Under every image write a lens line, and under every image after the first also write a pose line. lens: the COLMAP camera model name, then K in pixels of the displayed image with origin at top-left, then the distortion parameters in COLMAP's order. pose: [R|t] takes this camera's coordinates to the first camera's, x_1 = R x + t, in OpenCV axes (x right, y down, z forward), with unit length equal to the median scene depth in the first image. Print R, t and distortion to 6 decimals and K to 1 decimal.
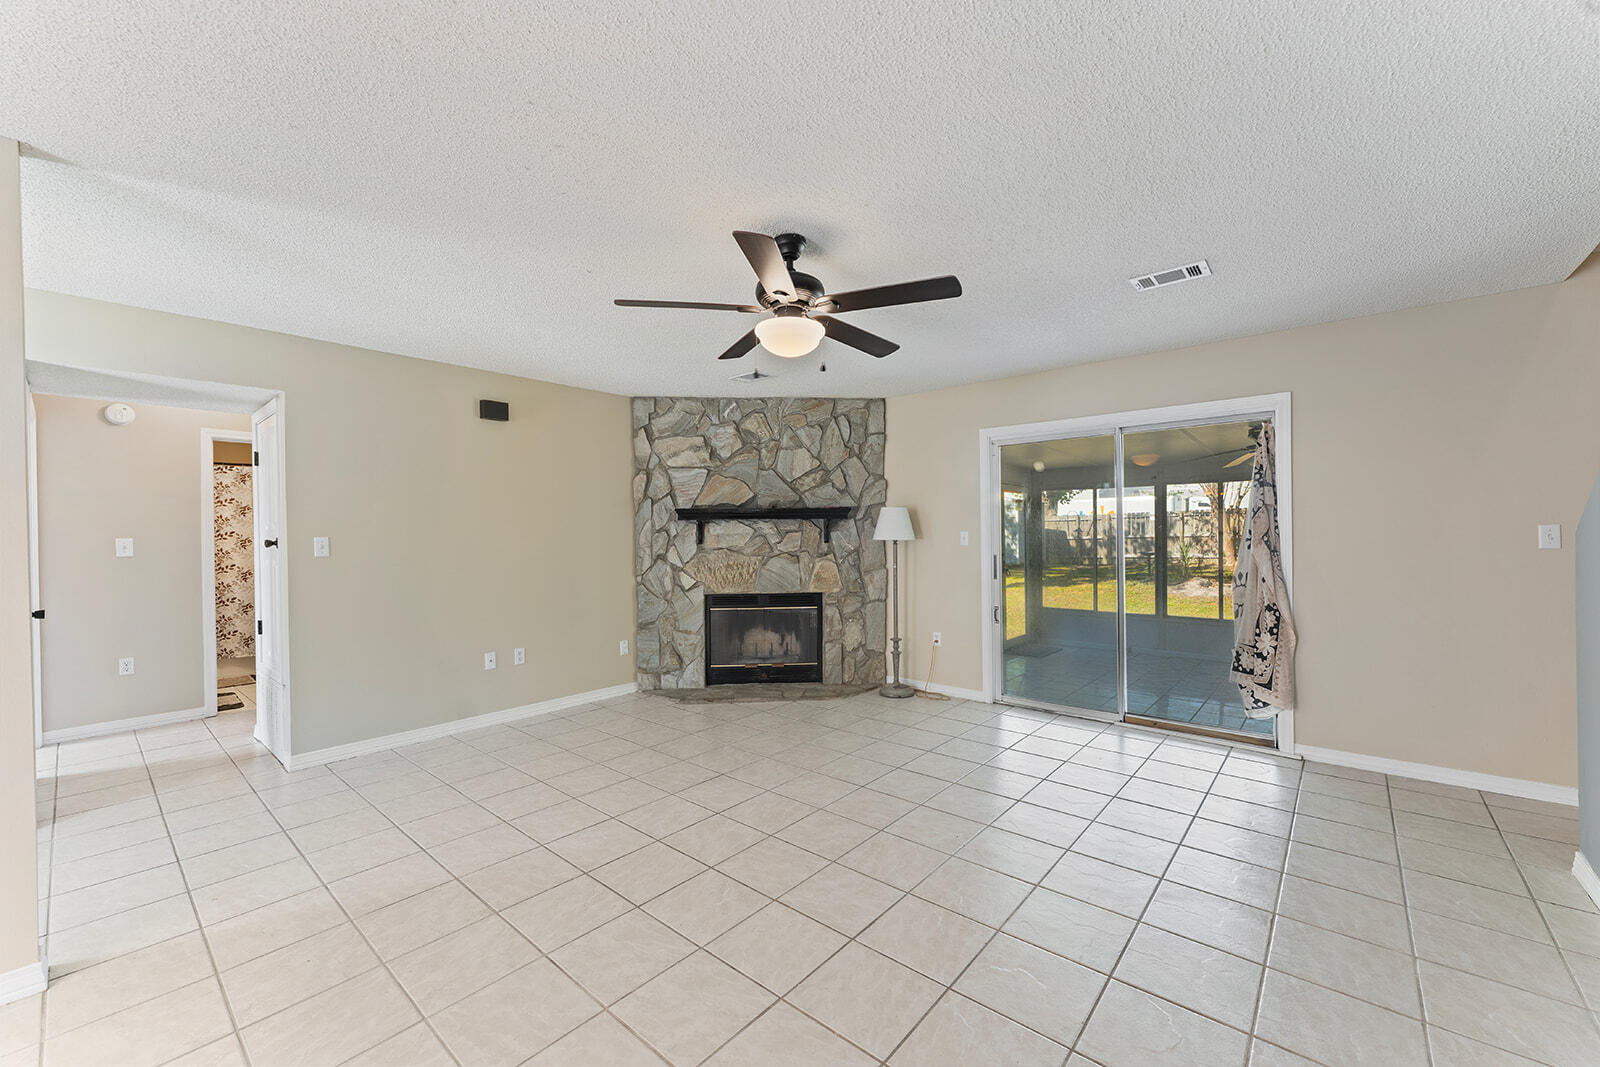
lens RADIAL K [[651.4, 0, 797.2], [0, 651.4, 532.1], [0, 0, 1]] dist [0.000702, -0.000575]
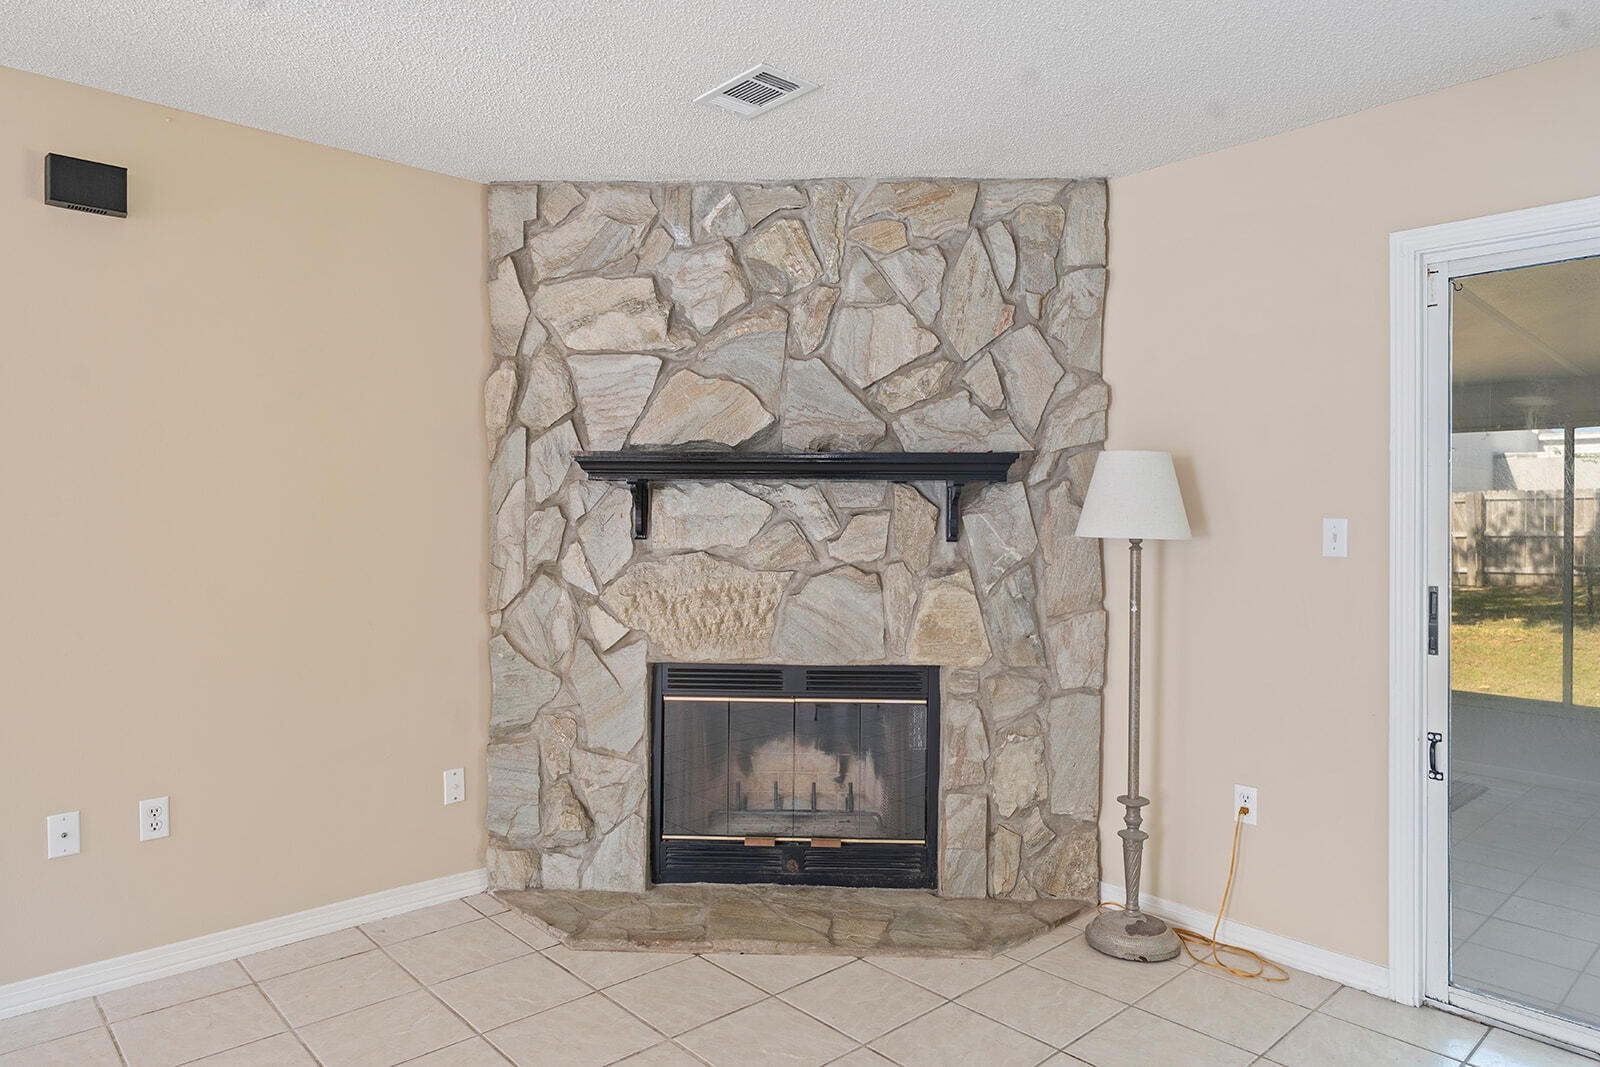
lens RADIAL K [[1005.0, 0, 793.7], [0, 1005.0, 514.9], [0, 0, 1]] dist [0.004116, -0.001761]
pose [[0.993258, 0.015778, -0.114849, 0.019218], [-0.015799, 0.999875, 0.000728, 0.001169], [0.114846, 0.001092, 0.993383, 0.381740]]
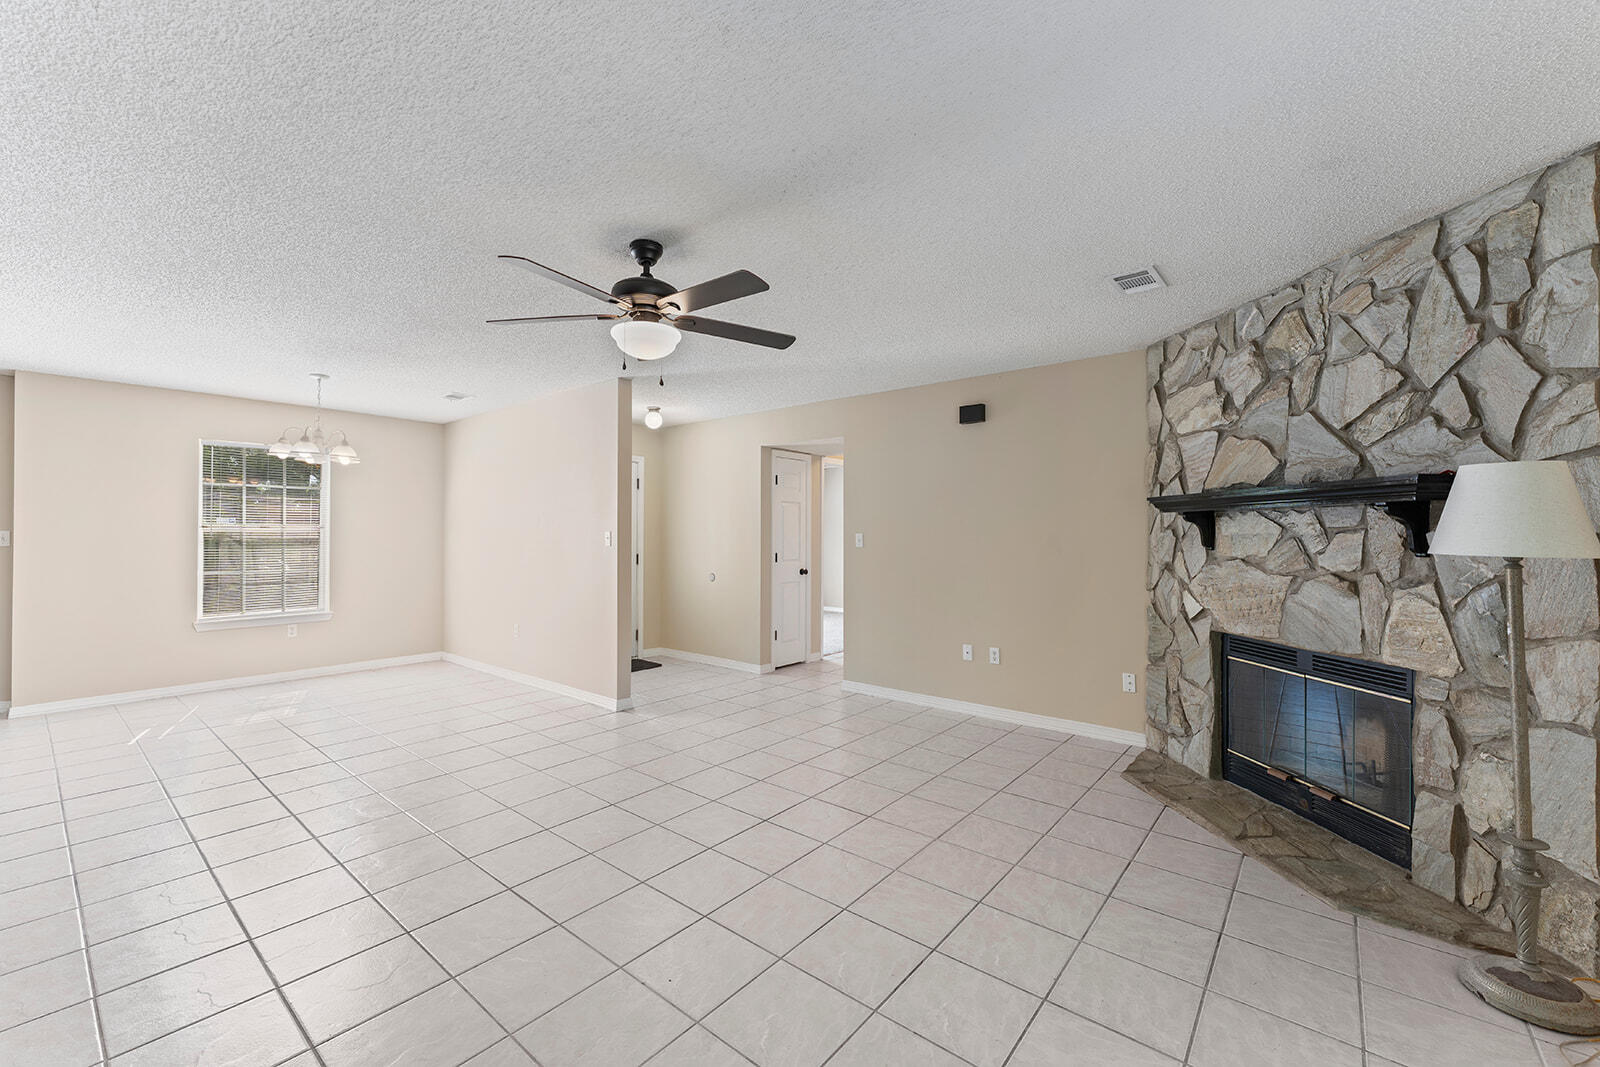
lens RADIAL K [[651.4, 0, 780.1], [0, 651.4, 527.0], [0, 0, 1]] dist [0.000702, -0.000575]
pose [[-0.001182, -0.002194, -0.999997, 0.484574], [-0.001965, 0.999996, -0.002192, -0.001698], [0.999997, 0.001962, -0.001186, 0.581792]]
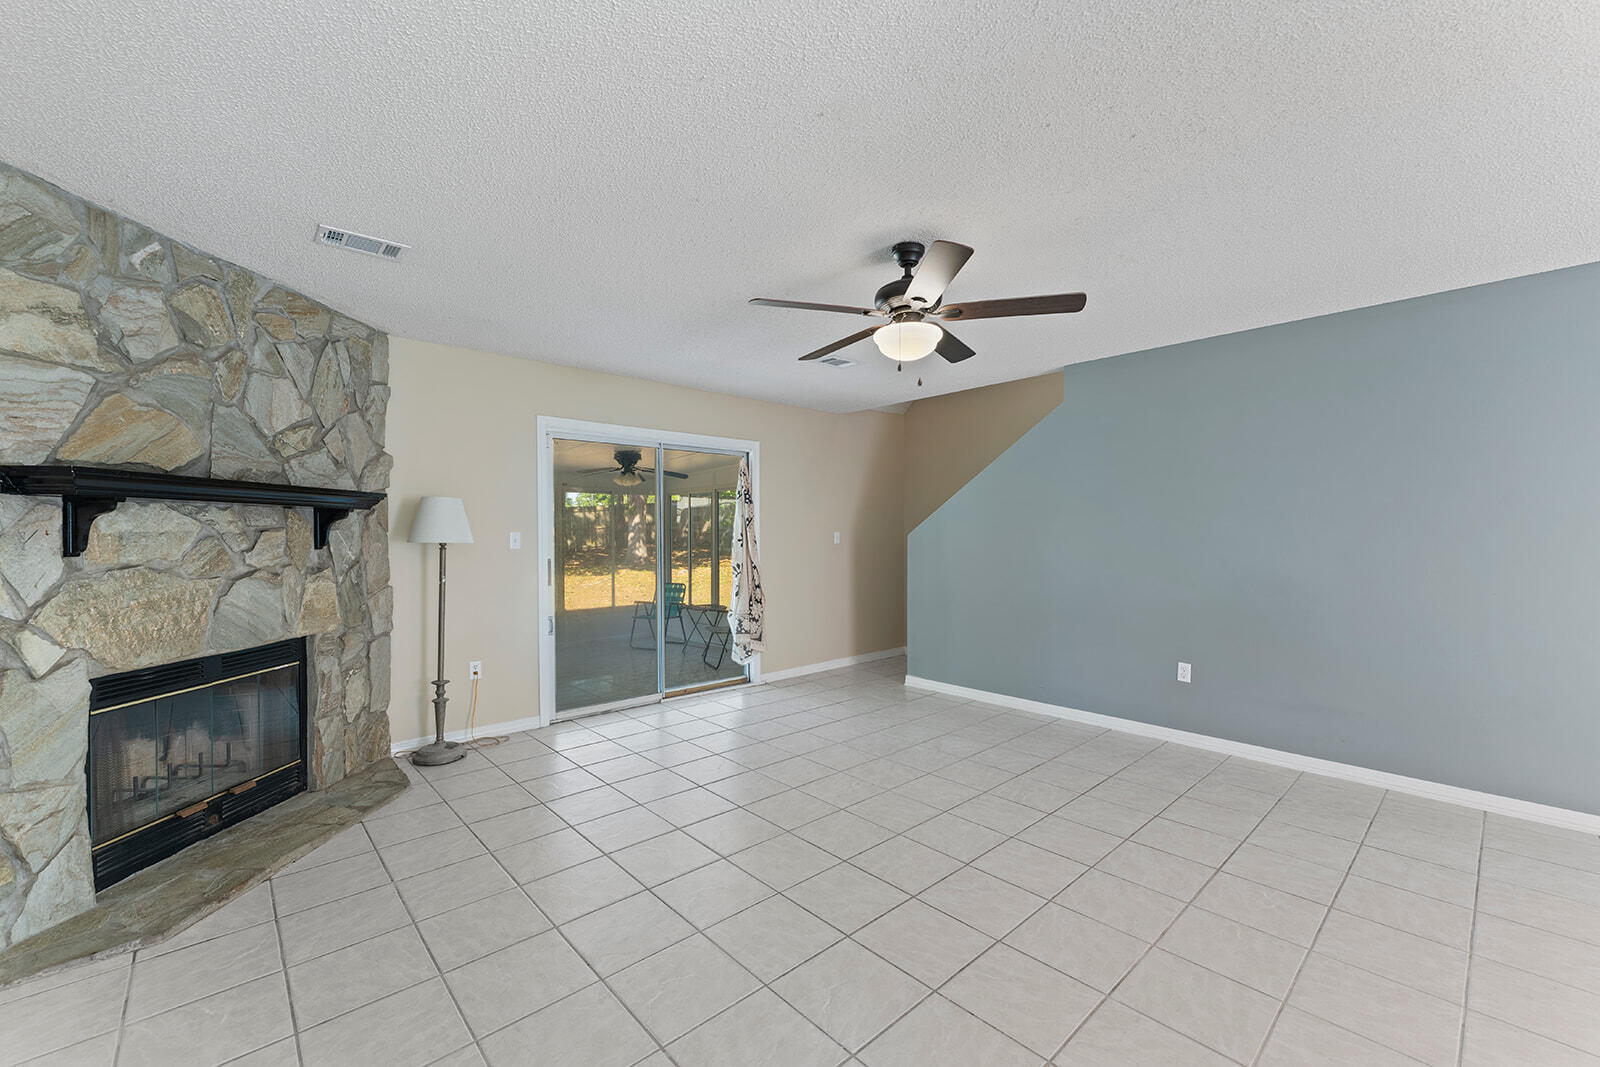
lens RADIAL K [[651.4, 0, 816.9], [0, 651.4, 539.1], [0, 0, 1]] dist [0.000702, -0.000575]
pose [[0.095570, 0.000363, 0.995423, -0.505280], [-0.001638, 0.999999, -0.000208, 0.006676], [-0.995421, -0.001611, 0.095570, 0.502113]]
